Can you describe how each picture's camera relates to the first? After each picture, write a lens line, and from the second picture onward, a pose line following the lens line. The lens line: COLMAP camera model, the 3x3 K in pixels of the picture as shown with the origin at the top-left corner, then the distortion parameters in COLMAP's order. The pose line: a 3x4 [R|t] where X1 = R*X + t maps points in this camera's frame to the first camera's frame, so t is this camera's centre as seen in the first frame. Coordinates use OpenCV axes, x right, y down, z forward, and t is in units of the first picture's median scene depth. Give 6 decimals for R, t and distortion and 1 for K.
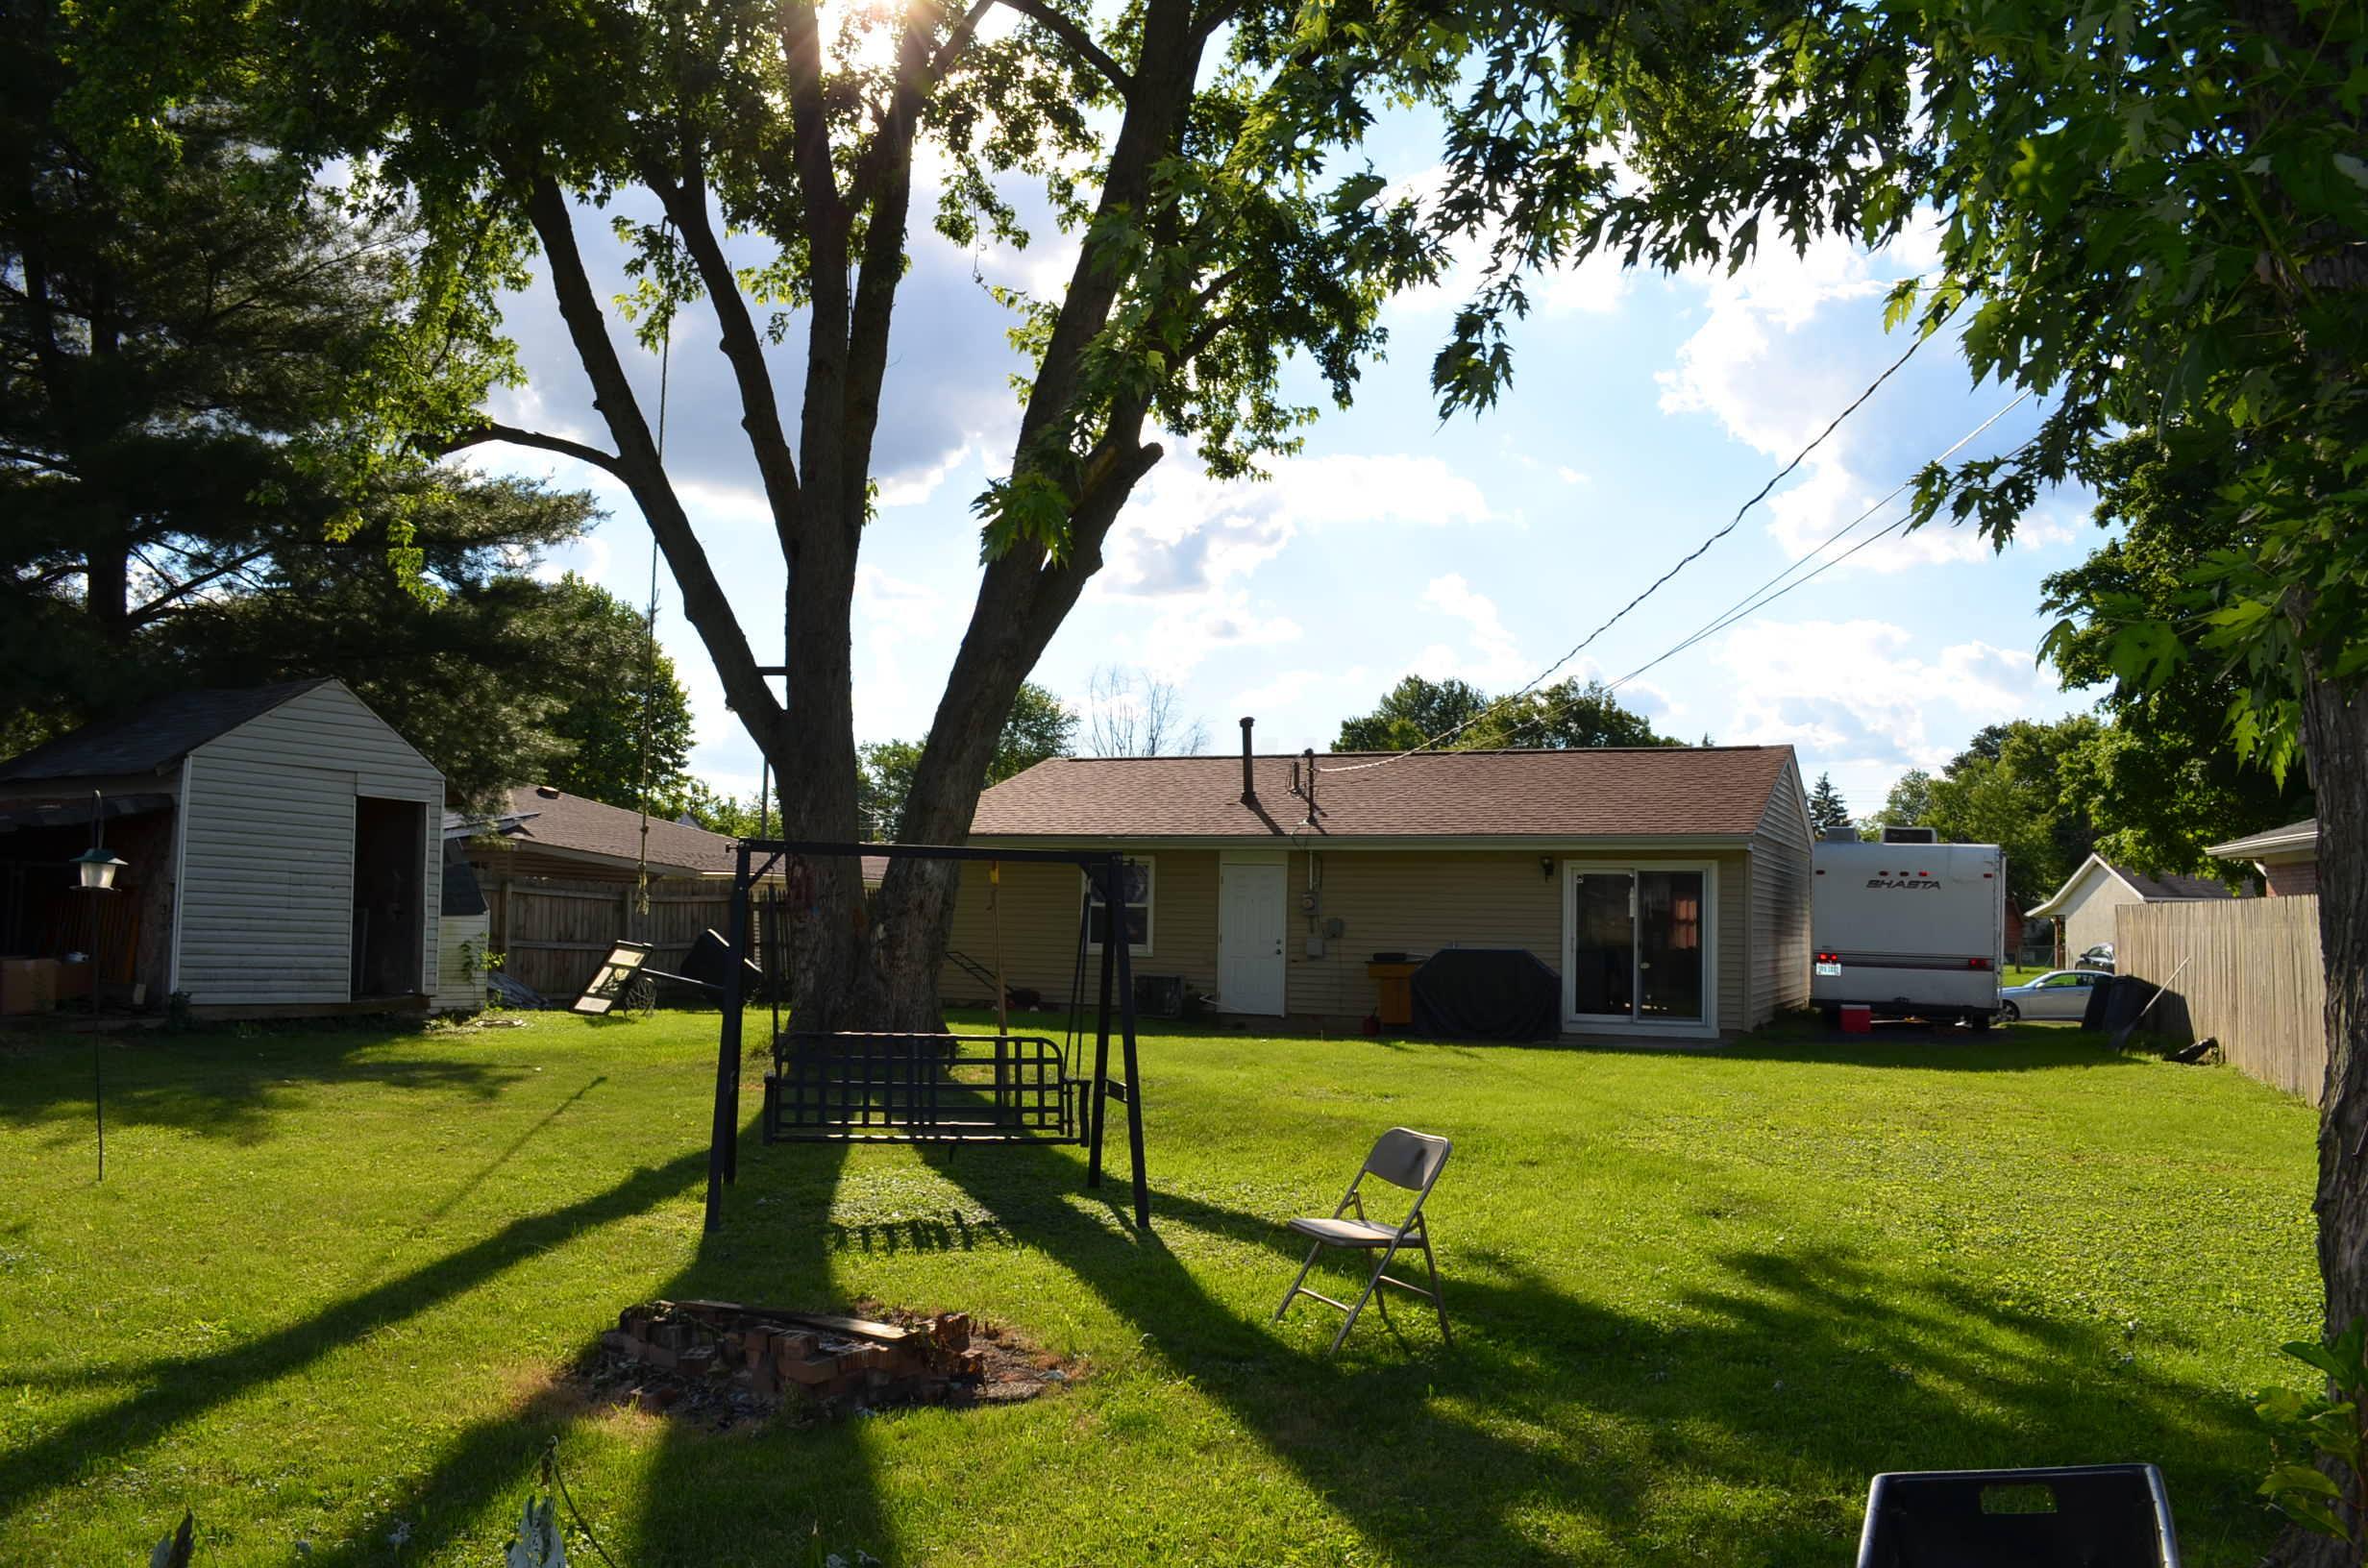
lens RADIAL K [[1879.8, 0, 1184.0], [0, 1879.8, 784.0], [0, 0, 1]] dist [-0.079325, 0.007963]
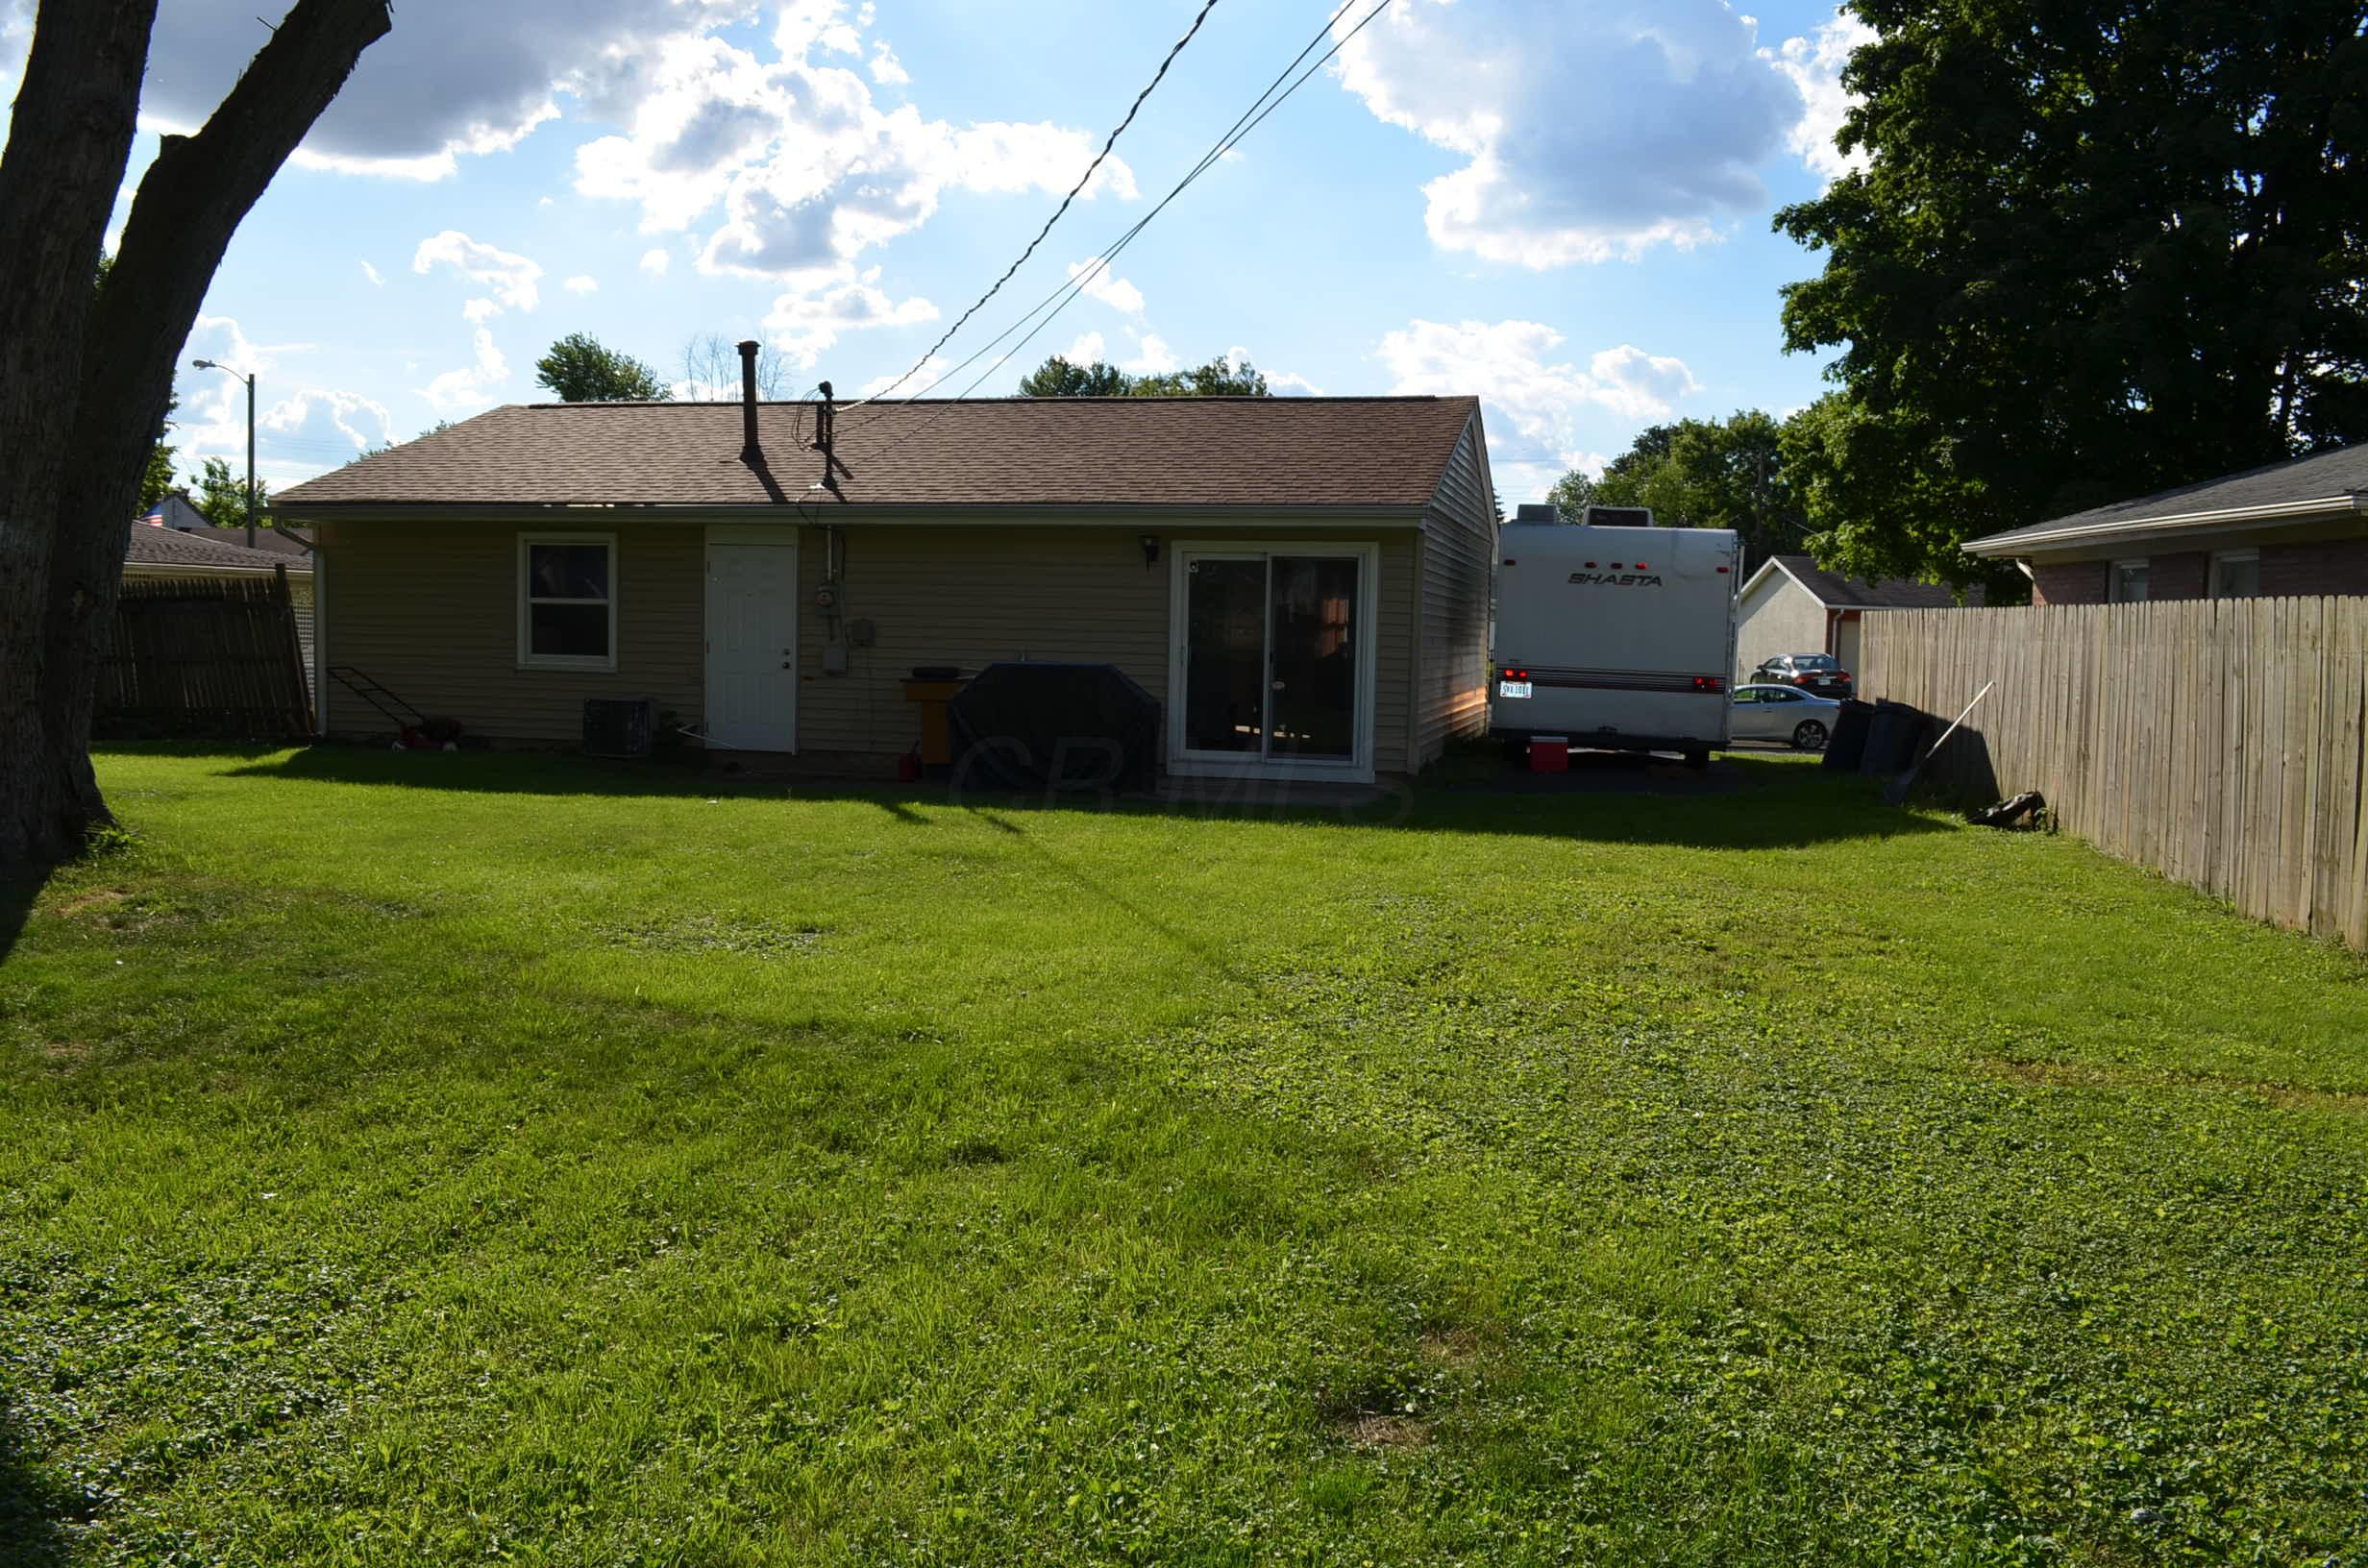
lens RADIAL K [[2019.6, 0, 1184.0], [0, 2019.6, 784.0], [0, 0, 1]] dist [-0.105694, -0.000236]
pose [[0.982809, -0.011725, 0.184255, 0.058108], [-0.016326, 0.988553, 0.149991, 0.015629], [-0.183904, -0.150421, 0.971366, 0.210920]]
